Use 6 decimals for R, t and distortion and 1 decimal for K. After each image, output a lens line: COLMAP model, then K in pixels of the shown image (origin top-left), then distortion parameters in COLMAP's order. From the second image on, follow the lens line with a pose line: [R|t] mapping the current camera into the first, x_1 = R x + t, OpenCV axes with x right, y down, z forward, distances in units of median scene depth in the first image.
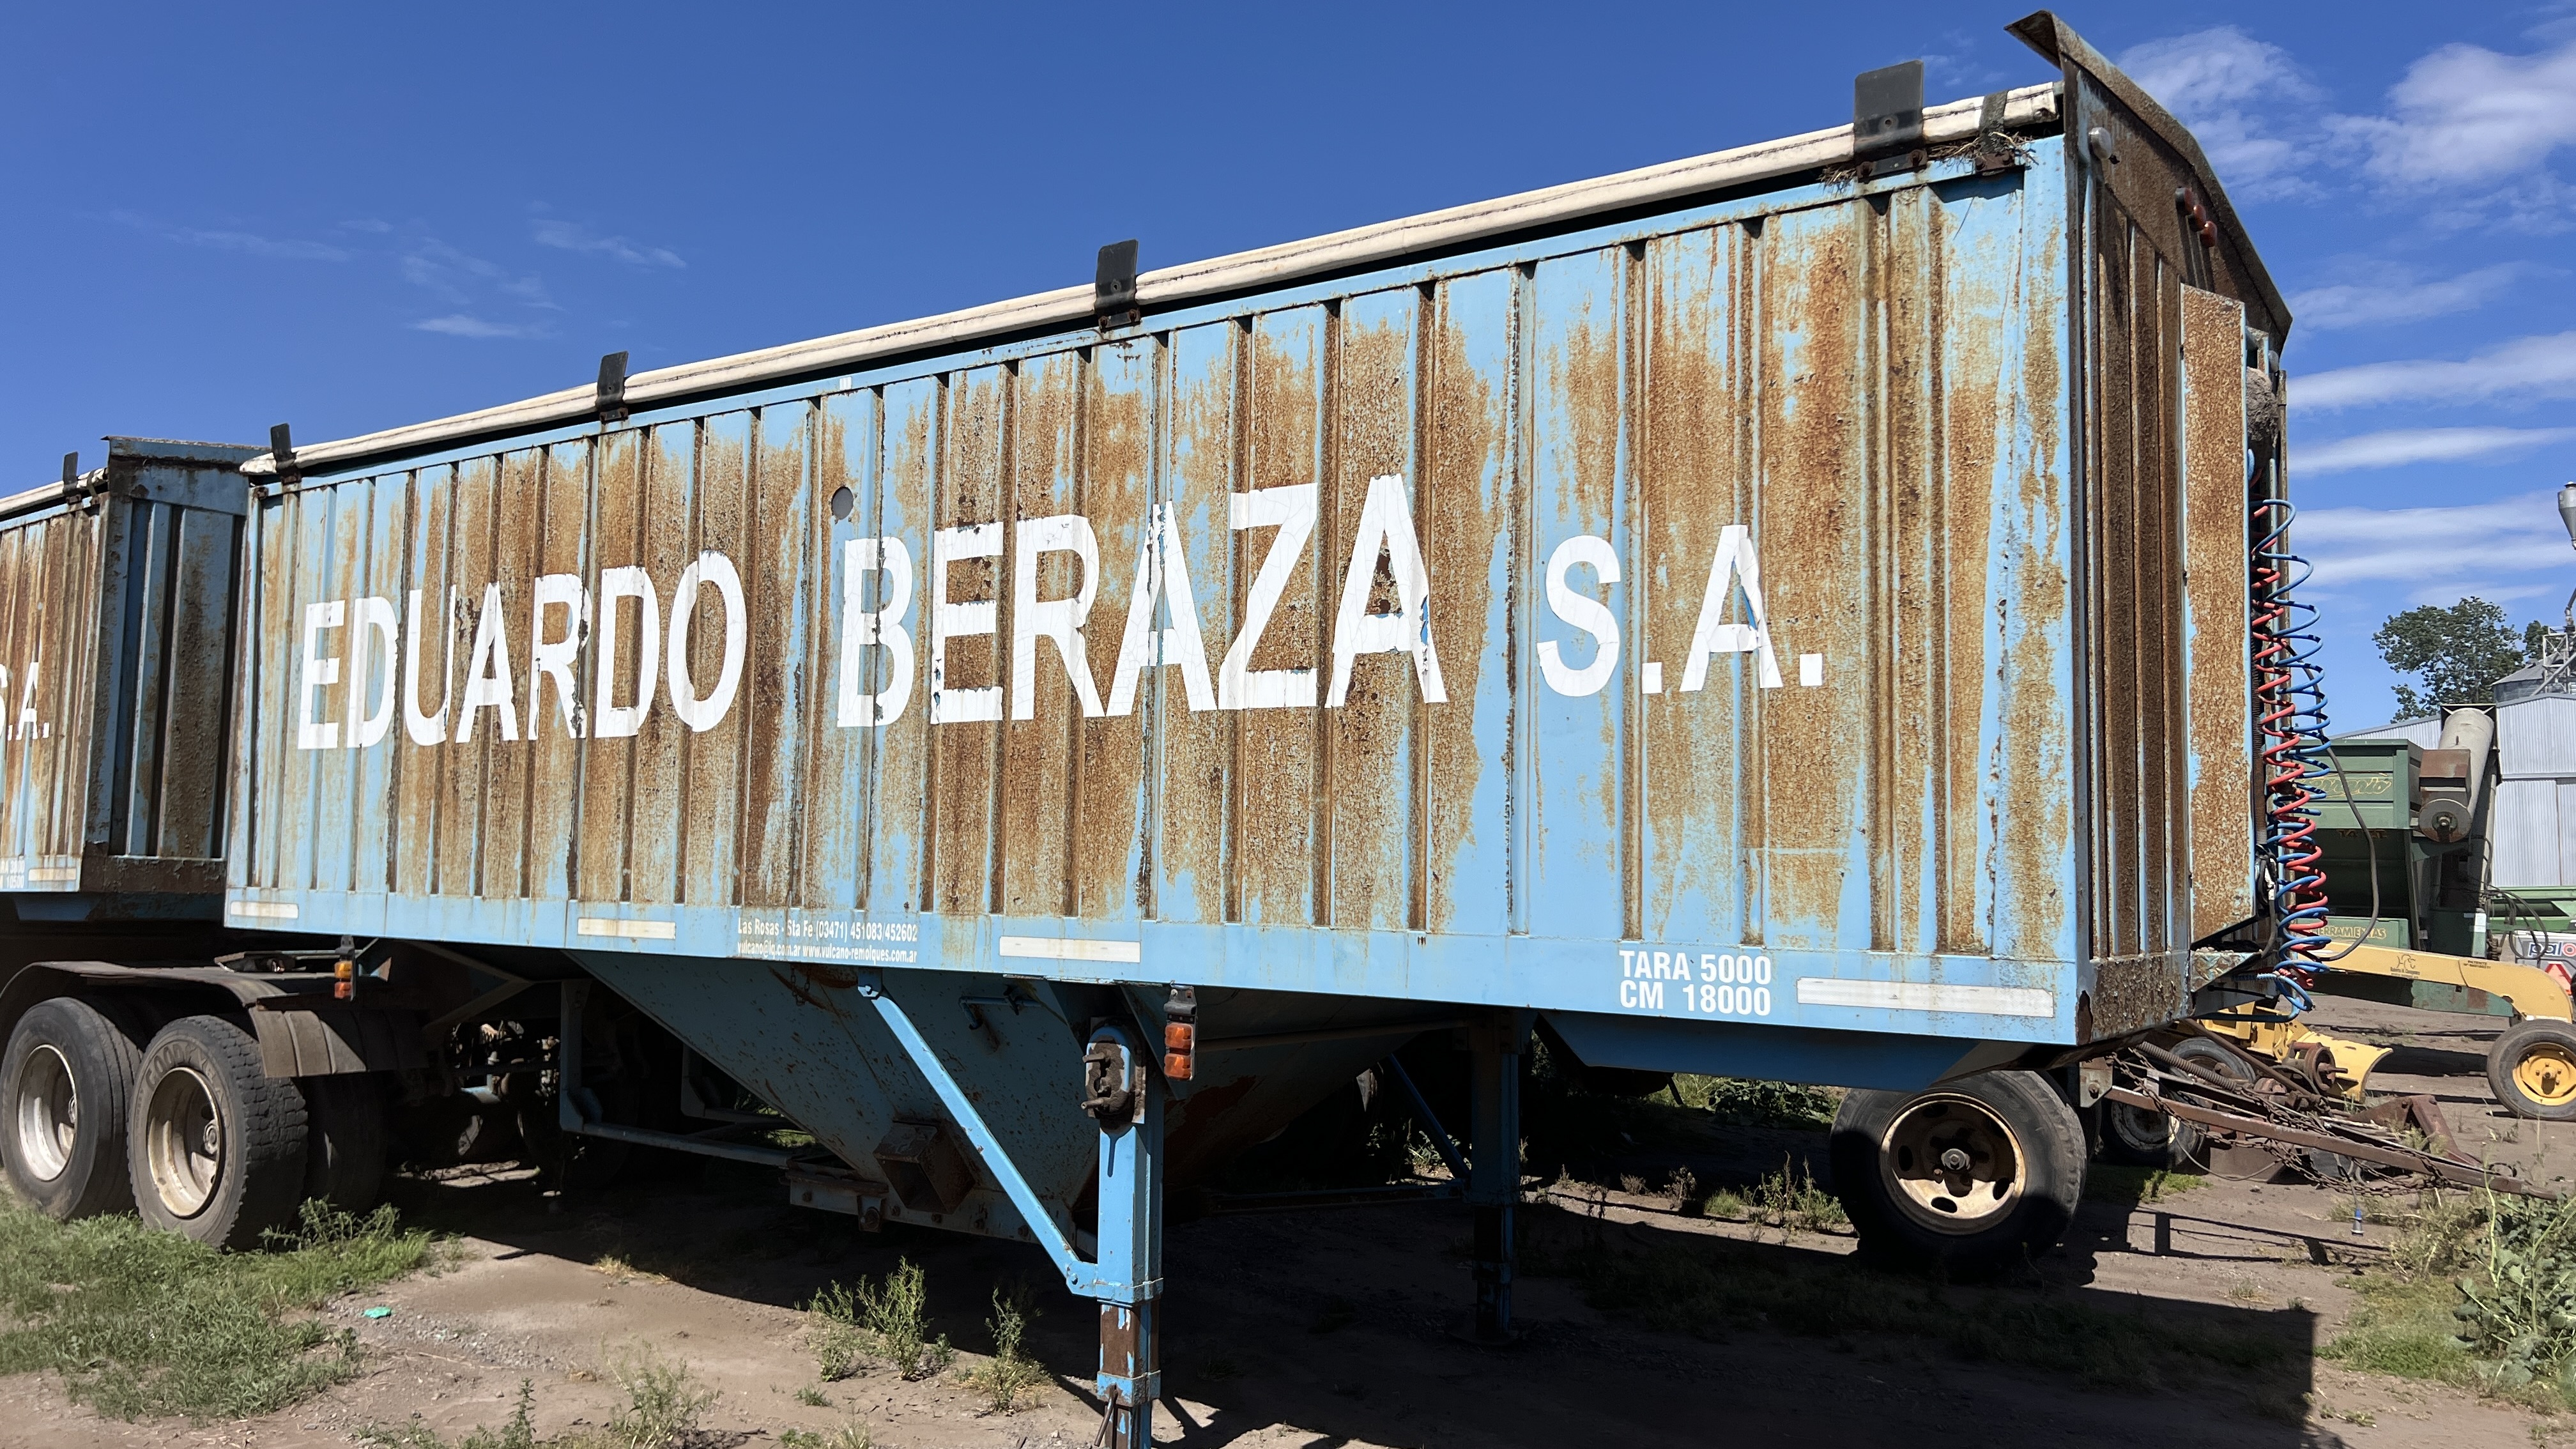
lens RADIAL K [[1899.9, 0, 1296.9], [0, 1899.9, 730.6], [0, 0, 1]] dist [0.058038, -0.066965]
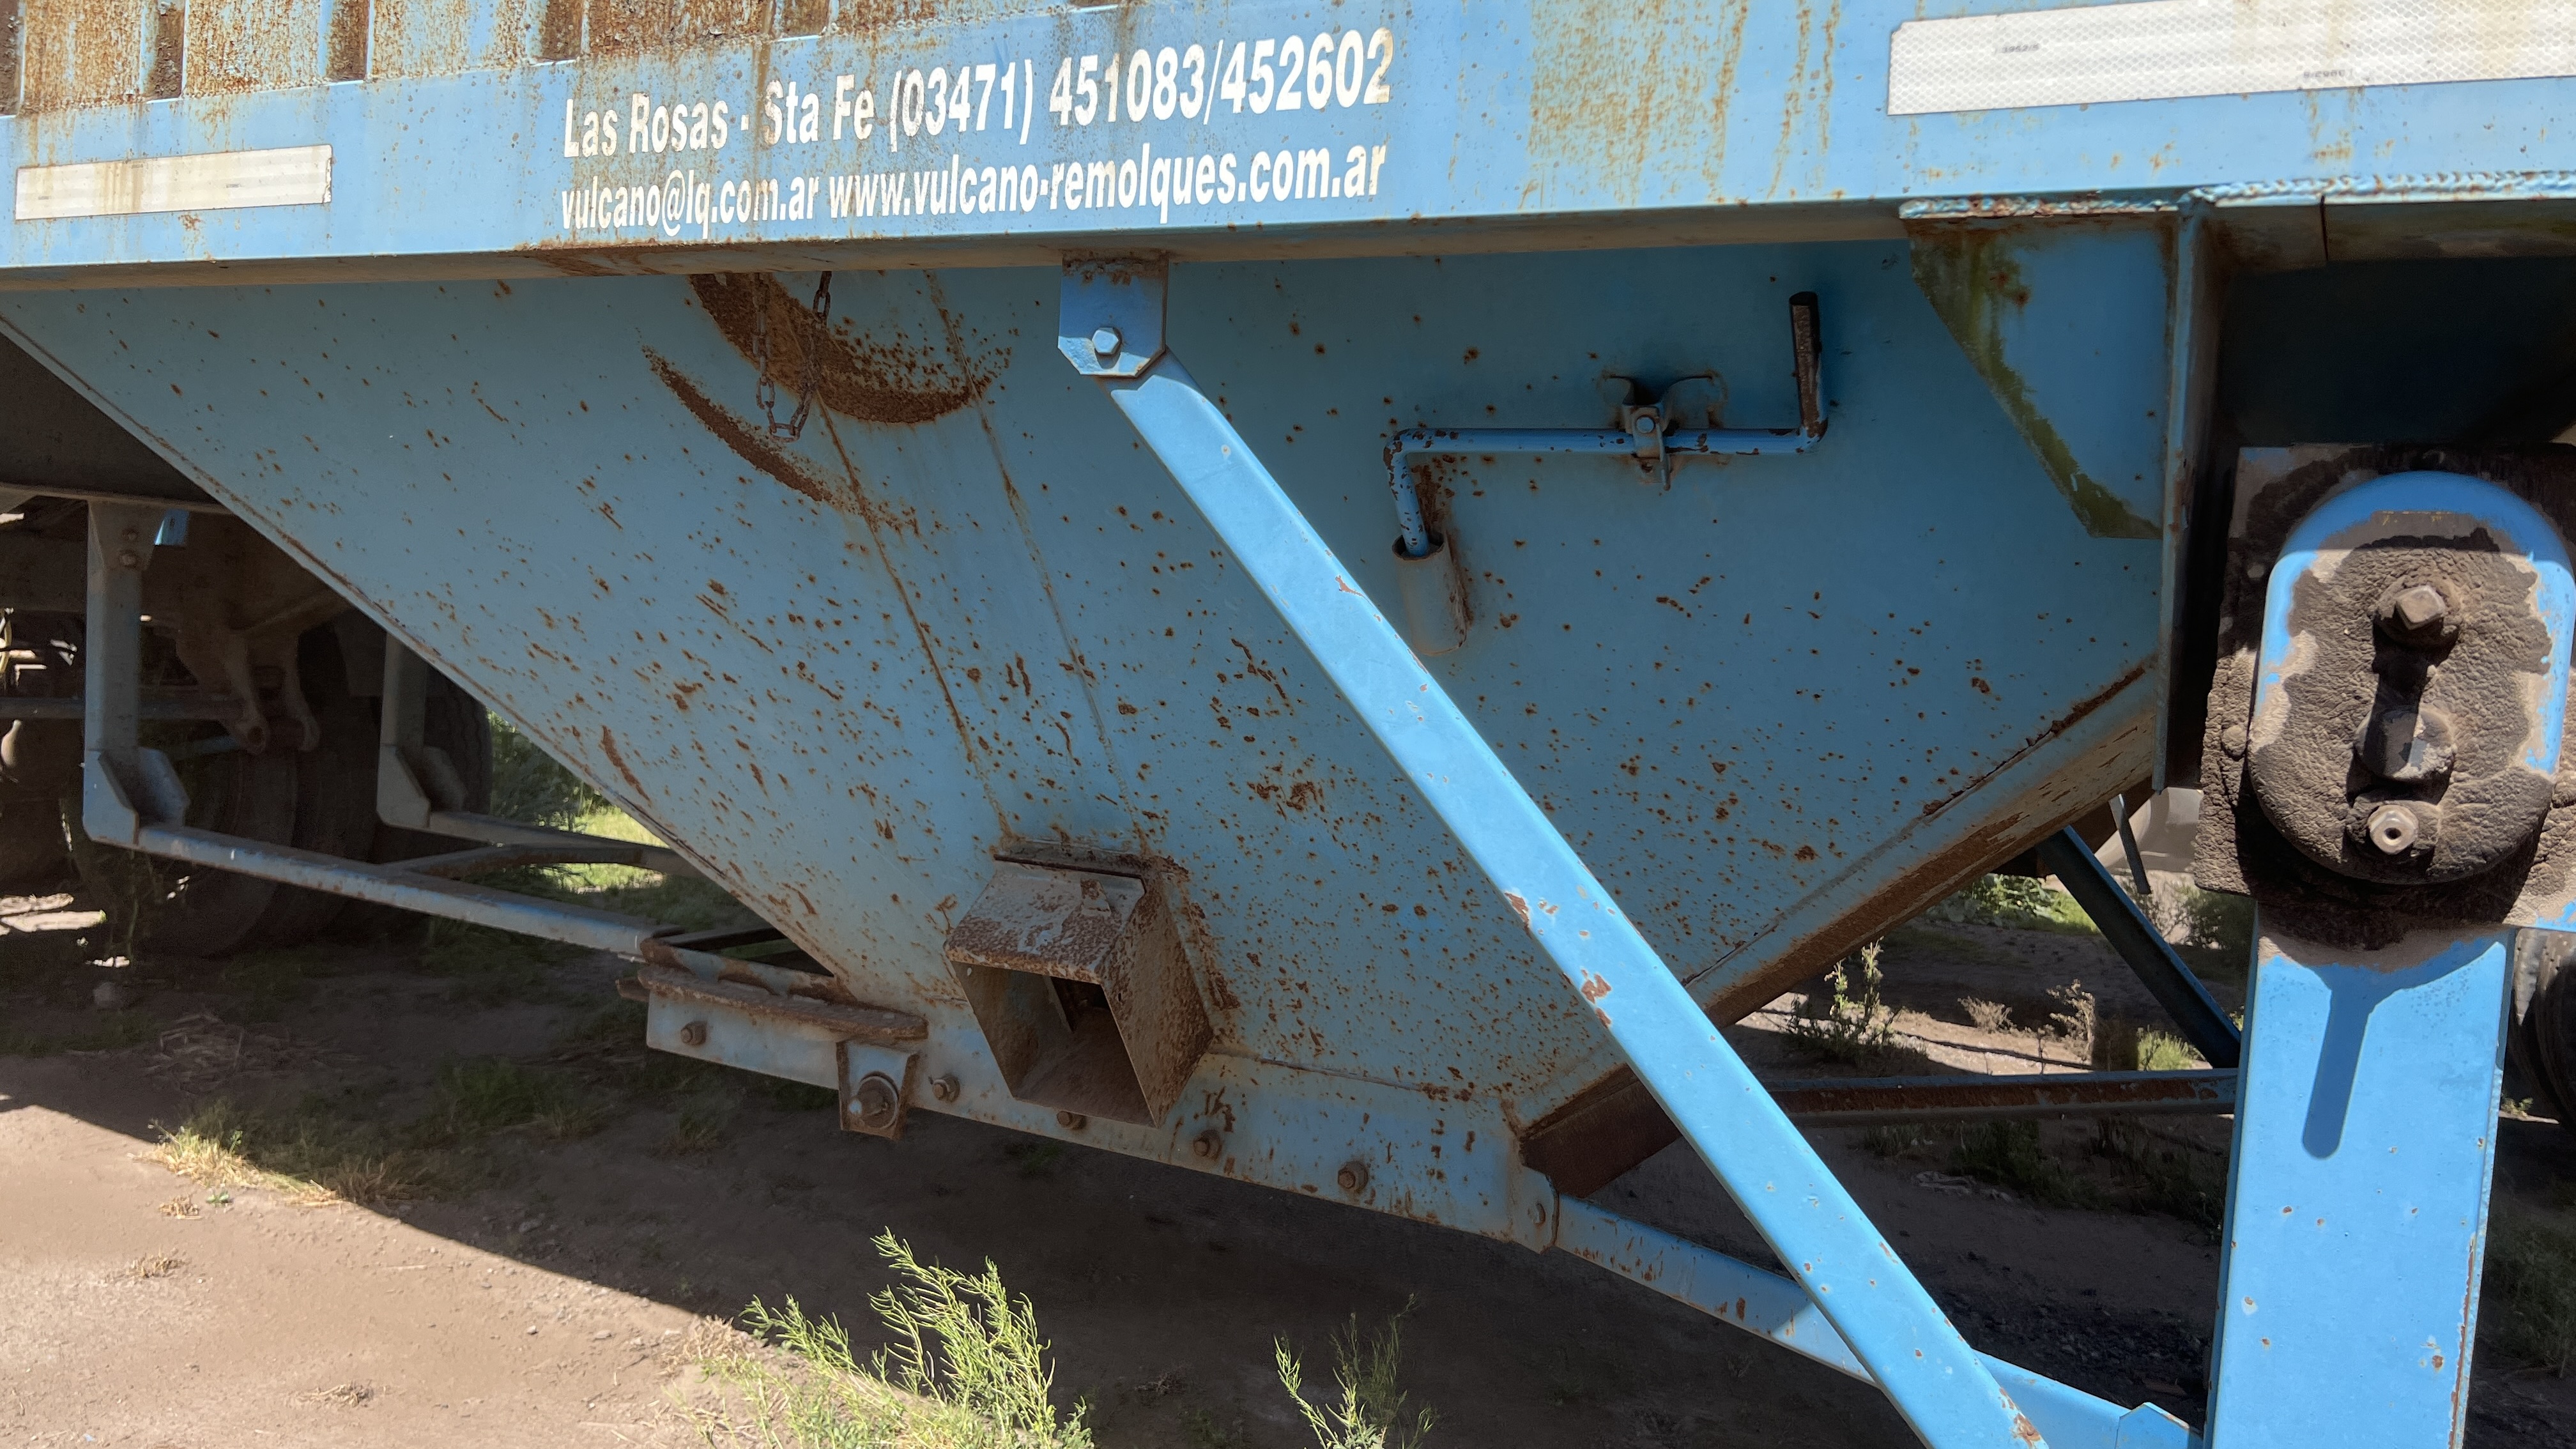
lens RADIAL K [[1899.9, 0, 1283.4], [0, 1899.9, 716.2], [0, 0, 1]] dist [0.058038, -0.066965]
pose [[0.991318, 0.056799, 0.118585, -0.190544], [-0.070002, 0.991427, 0.110323, 0.129377], [-0.111302, -0.117667, 0.986796, 0.617234]]
